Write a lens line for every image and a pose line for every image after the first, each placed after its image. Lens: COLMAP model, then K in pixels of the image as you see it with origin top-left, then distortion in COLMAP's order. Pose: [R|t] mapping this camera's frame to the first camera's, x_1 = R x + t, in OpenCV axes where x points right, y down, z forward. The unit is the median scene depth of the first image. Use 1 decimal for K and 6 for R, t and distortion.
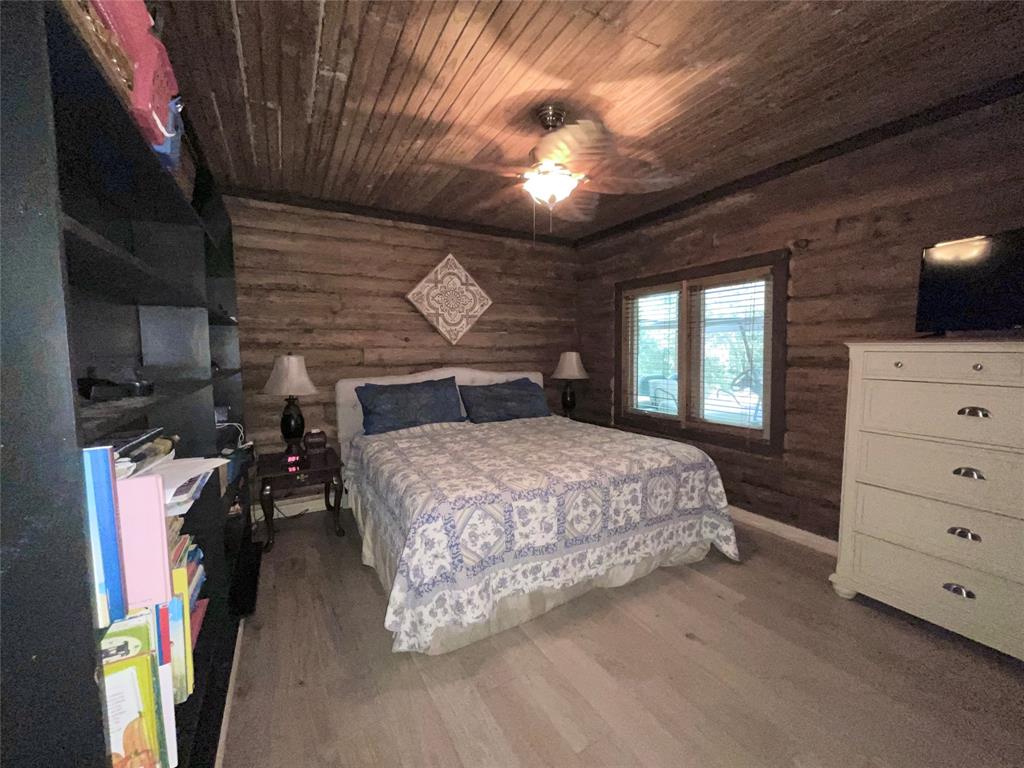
lens RADIAL K [[412.9, 0, 516.4], [0, 412.9, 384.8], [0, 0, 1]] dist [0.001134, 0.001041]
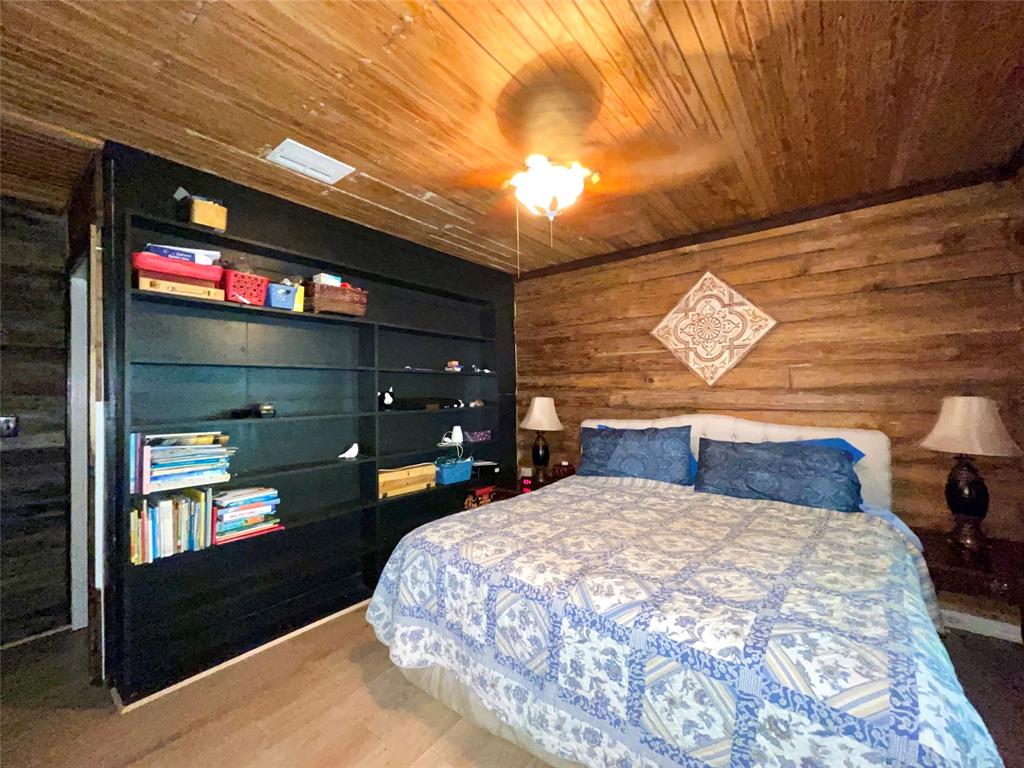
lens RADIAL K [[412.9, 0, 515.3], [0, 412.9, 387.0], [0, 0, 1]] dist [0.001134, 0.001041]
pose [[0.380413, -0.003925, -0.924809, 0.688240], [-0.069347, 0.997055, -0.032756, -0.068303], [0.922213, 0.076593, 0.379020, 0.585259]]
